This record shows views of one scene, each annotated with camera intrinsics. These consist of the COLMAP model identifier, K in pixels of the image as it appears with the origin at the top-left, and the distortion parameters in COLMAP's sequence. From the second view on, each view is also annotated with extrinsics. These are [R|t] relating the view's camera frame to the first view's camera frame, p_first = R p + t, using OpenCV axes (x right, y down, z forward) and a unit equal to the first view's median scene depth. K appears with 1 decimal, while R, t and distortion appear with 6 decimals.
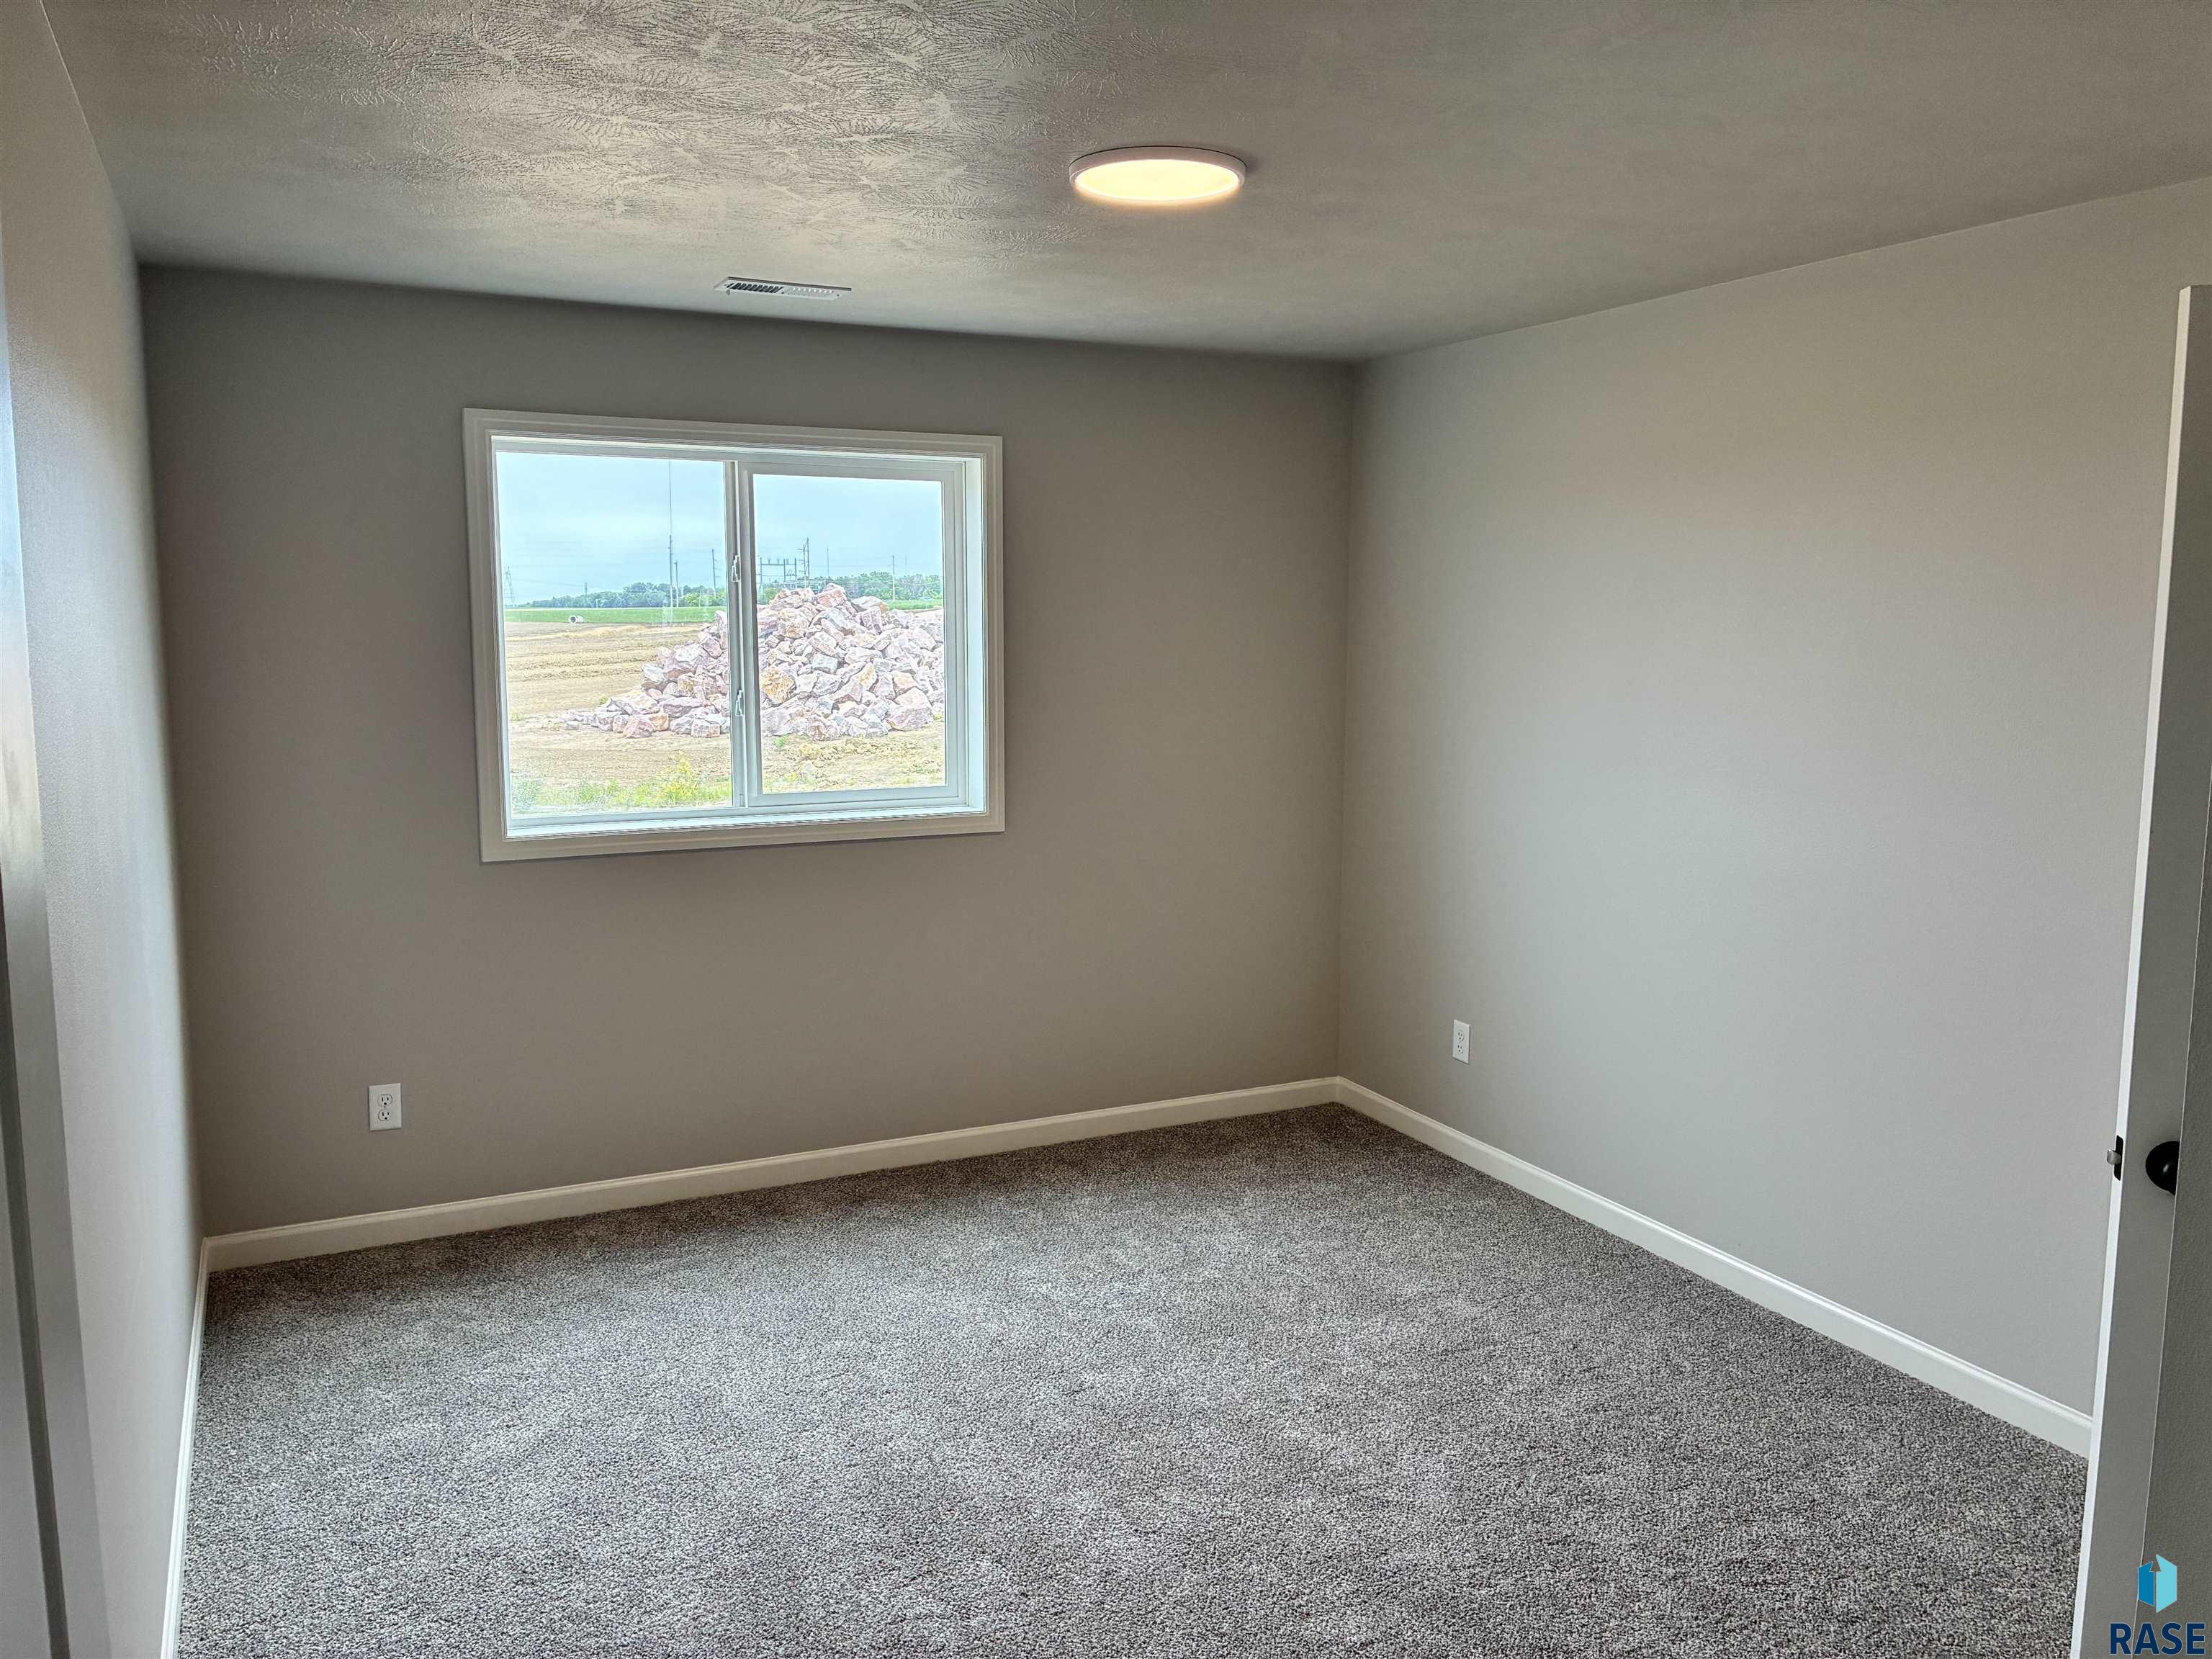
lens RADIAL K [[1654.5, 0, 1101.8], [0, 1654.5, 815.2], [0, 0, 1]] dist [0.012623, -0.009503]
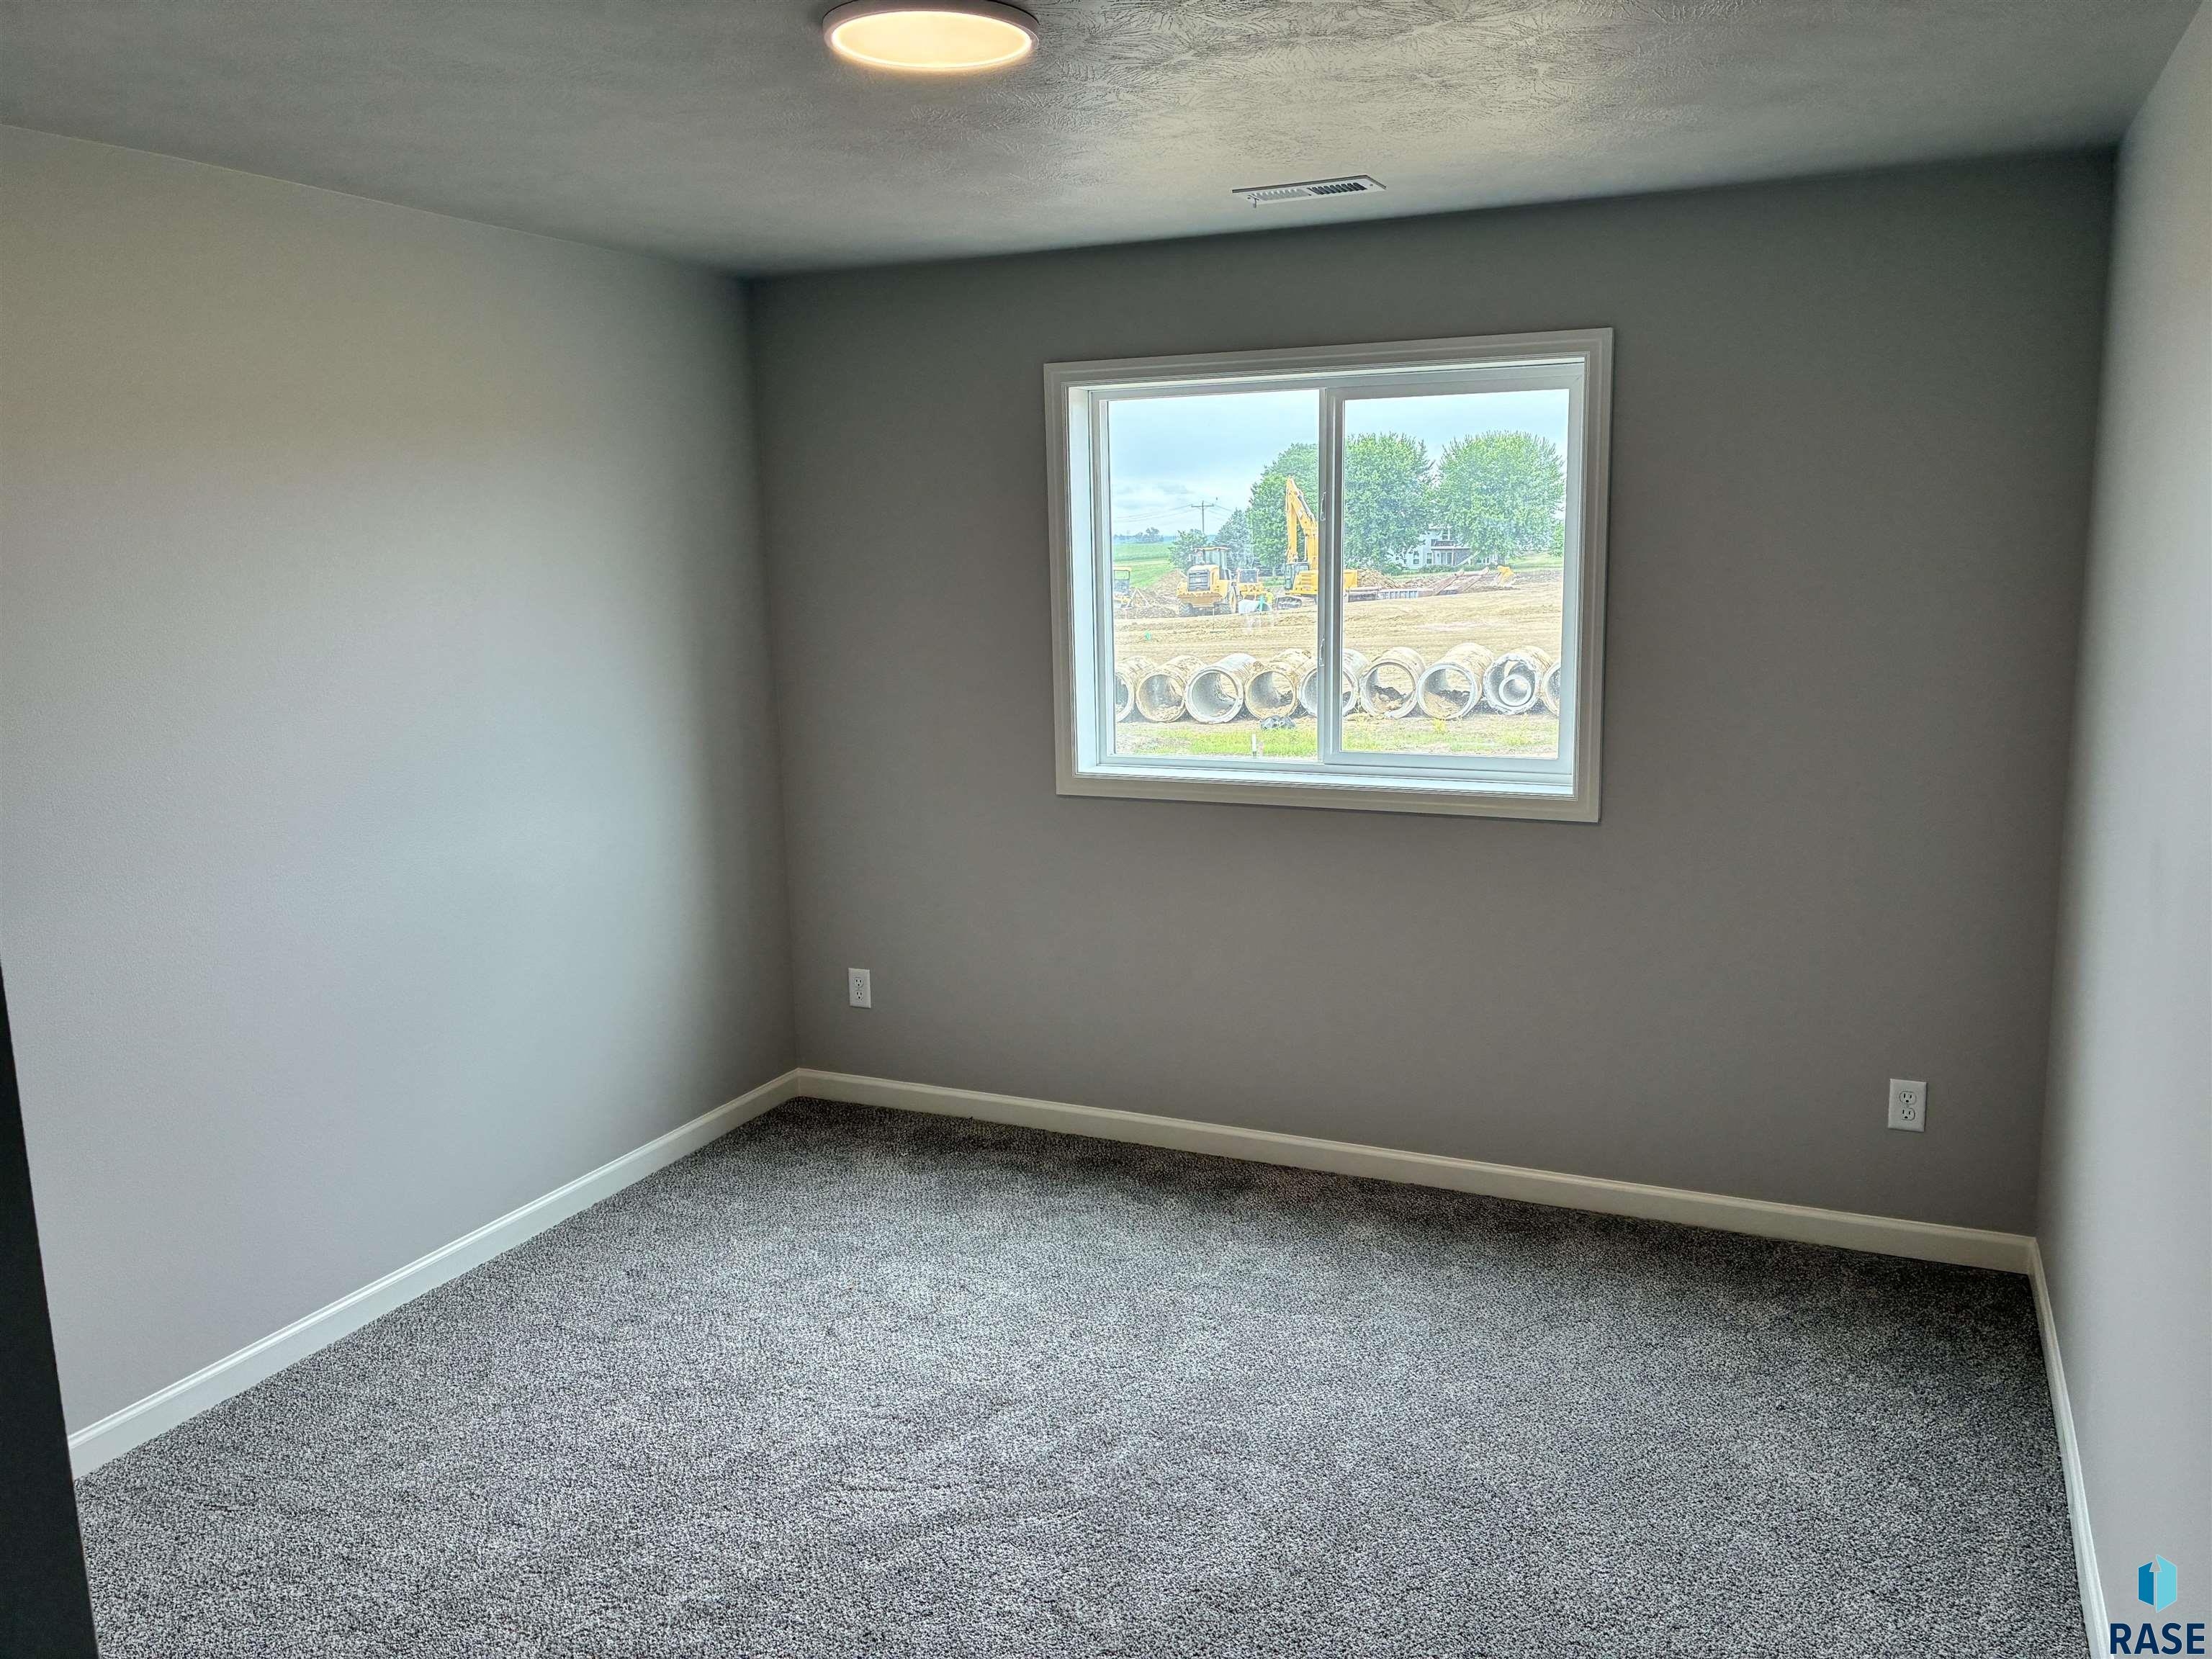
lens RADIAL K [[1807.0, 0, 1098.7], [0, 1807.0, 839.9], [0, 0, 1]] dist [0.000856, 0.002010]
pose [[0.618054, 0.115058, -0.777670, 0.486582], [-0.081455, 0.993280, 0.082222, -0.035594], [0.781904, 0.012528, 0.623273, 0.268853]]
